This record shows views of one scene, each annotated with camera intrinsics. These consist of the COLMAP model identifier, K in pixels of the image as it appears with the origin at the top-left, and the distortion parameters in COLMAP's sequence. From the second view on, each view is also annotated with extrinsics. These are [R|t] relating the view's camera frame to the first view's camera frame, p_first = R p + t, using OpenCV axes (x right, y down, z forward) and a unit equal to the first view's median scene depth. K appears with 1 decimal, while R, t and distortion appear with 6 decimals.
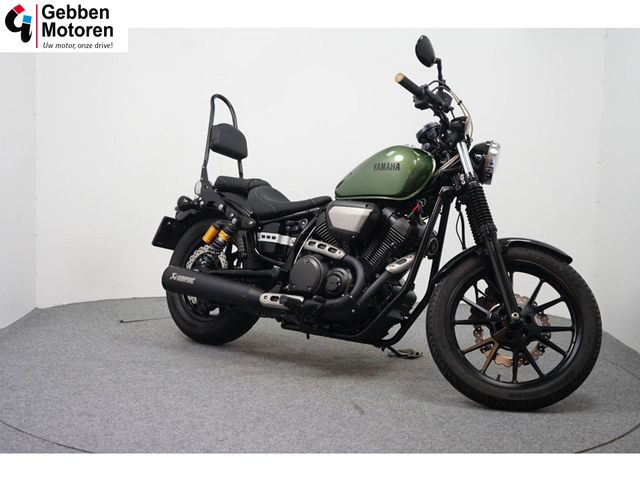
lens RADIAL K [[989.5, 0, 320.0], [0, 989.5, 240.0], [0, 0, 1]] dist [-0.099774, 0.032466]
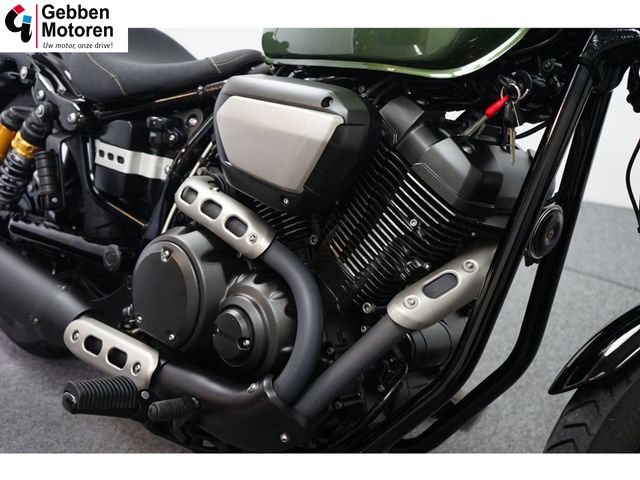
lens RADIAL K [[757.0, 0, 320.0], [0, 757.0, 240.0], [0, 0, 1]] dist [-0.020989, -0.018134]
pose [[0.996889, 0.008831, -0.078322, 0.061773], [0.011302, 0.967417, 0.252937, -0.050361], [0.078004, -0.253036, 0.964307, 0.753424]]
